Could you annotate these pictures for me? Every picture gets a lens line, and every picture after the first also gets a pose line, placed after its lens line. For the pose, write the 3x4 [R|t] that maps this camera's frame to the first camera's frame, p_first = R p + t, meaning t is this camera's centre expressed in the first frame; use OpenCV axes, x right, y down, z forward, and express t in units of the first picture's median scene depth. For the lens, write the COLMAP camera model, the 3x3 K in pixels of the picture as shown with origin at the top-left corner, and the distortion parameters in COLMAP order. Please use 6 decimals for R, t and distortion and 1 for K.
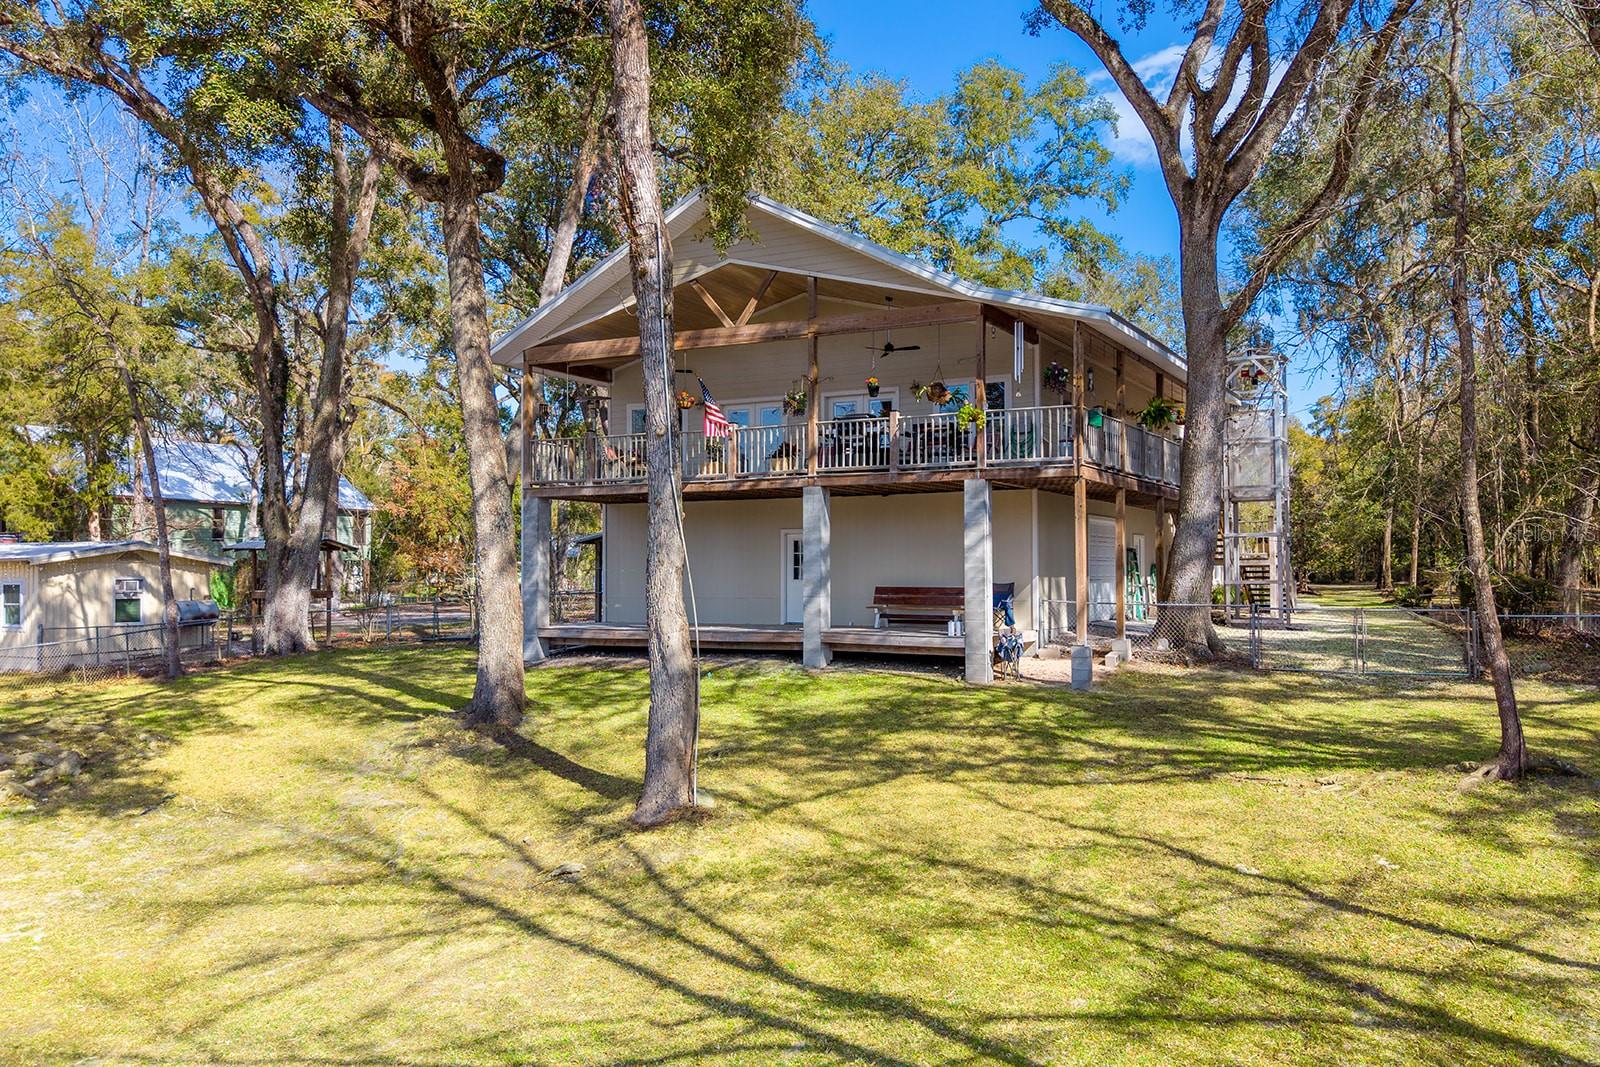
lens RADIAL K [[1164.4, 0, 800.0], [0, 1164.4, 533.5], [0, 0, 1]] dist [-0.000767, -0.000075]
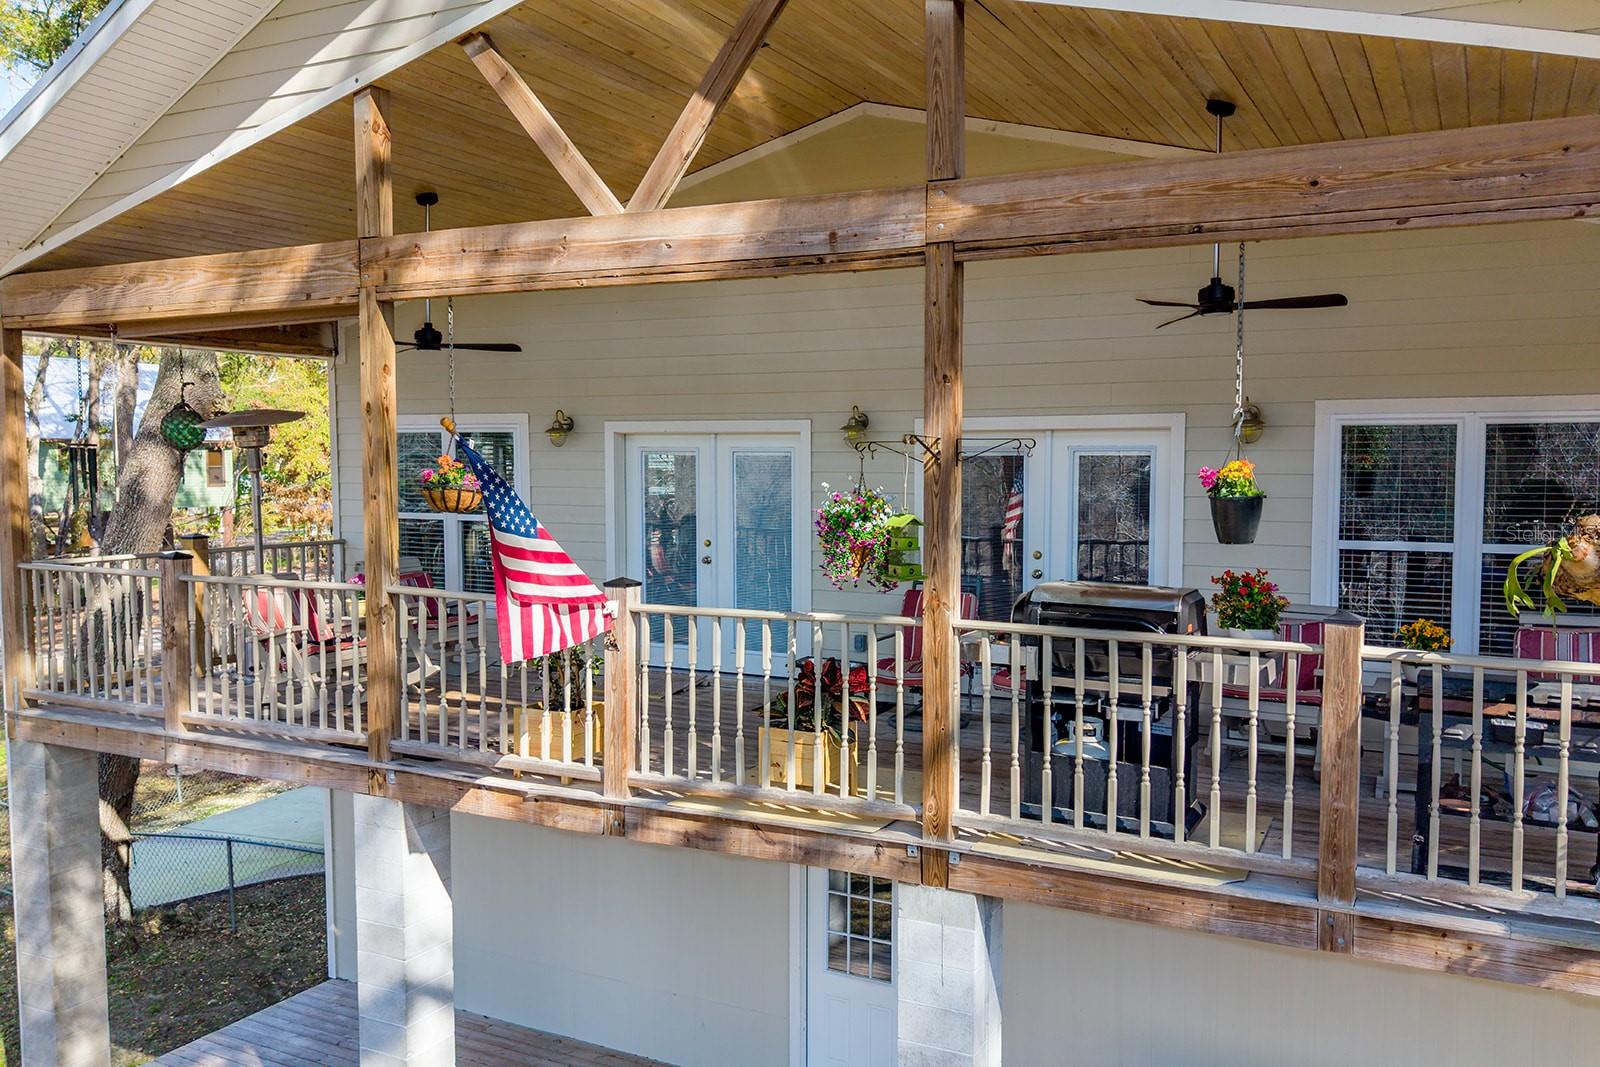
lens RADIAL K [[1312.5, 0, 800.0], [0, 1312.5, 533.5], [0, 0, 1]] dist [0.004787, 0.002272]
pose [[0.999608, -0.002050, 0.027918, -0.026246], [0.000395, 0.998249, 0.059143, -0.126006], [-0.027991, -0.059109, 0.997859, 0.715170]]
